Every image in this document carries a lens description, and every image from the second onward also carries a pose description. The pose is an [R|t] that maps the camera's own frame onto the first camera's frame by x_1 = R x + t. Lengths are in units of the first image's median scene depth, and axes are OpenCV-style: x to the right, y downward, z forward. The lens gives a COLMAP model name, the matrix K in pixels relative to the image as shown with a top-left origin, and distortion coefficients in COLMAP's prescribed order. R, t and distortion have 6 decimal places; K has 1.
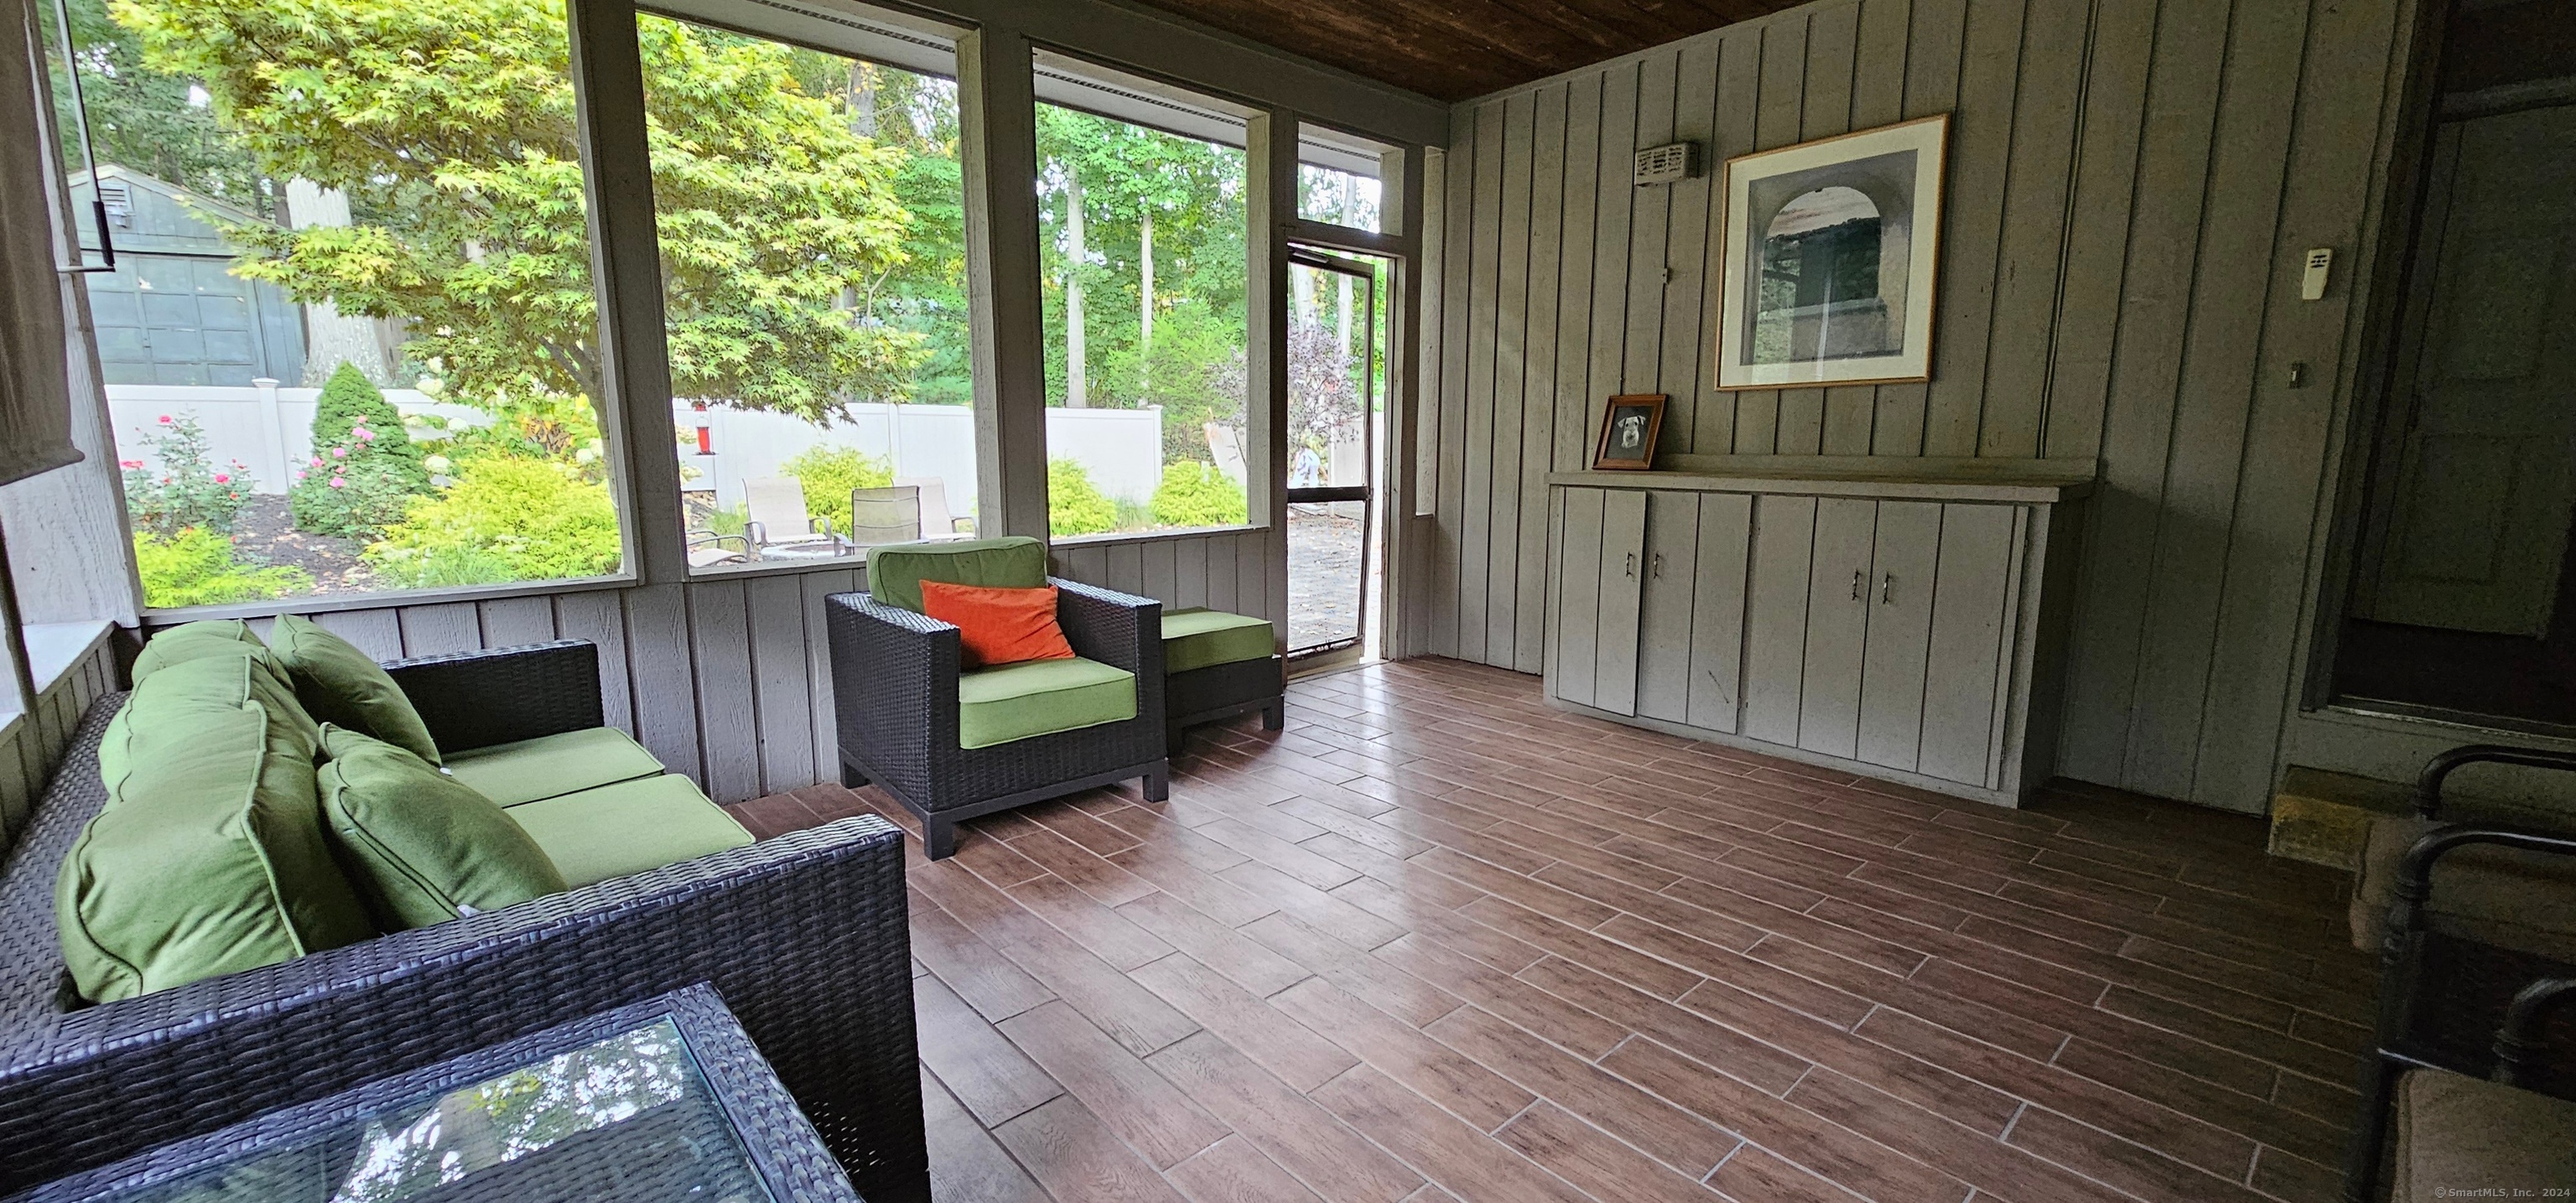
lens RADIAL K [[1043.0, 0, 1316.7], [0, 1043.0, 605.9], [0, 0, 1]] dist [0.000142, -0.000491]
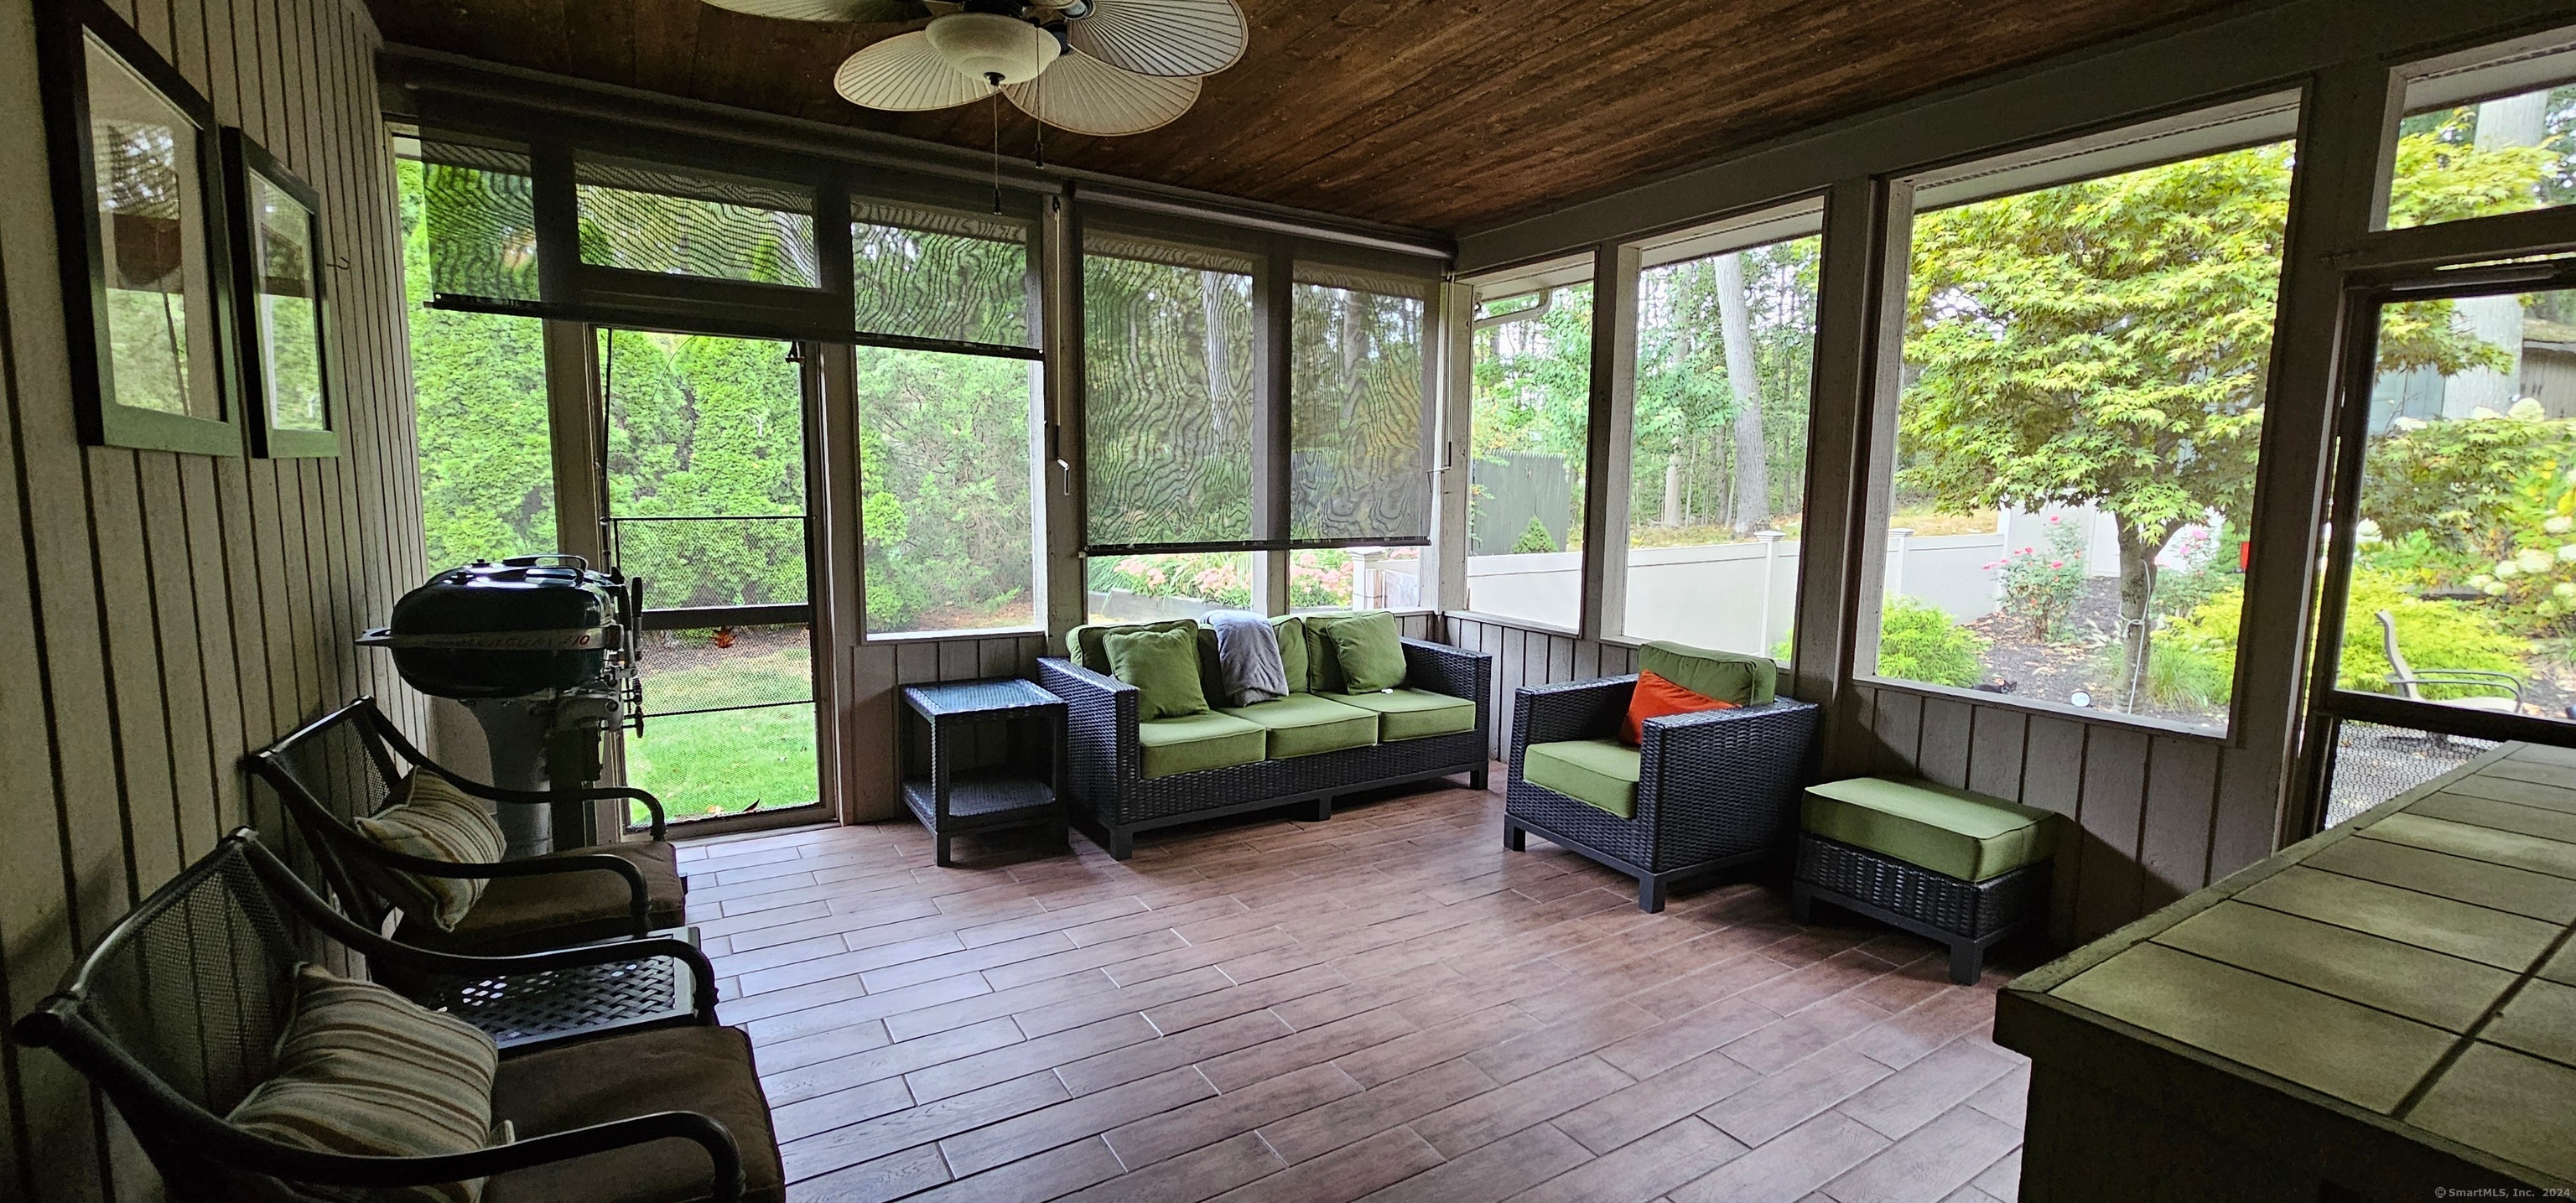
lens RADIAL K [[1043.0, 0, 1316.7], [0, 1043.0, 605.9], [0, 0, 1]] dist [0.000142, -0.000491]
pose [[-0.192087, 0.104839, -0.975762, 0.805279], [-0.178224, 0.974017, 0.139736, -0.177040], [0.965059, 0.200746, -0.168411, 0.686017]]
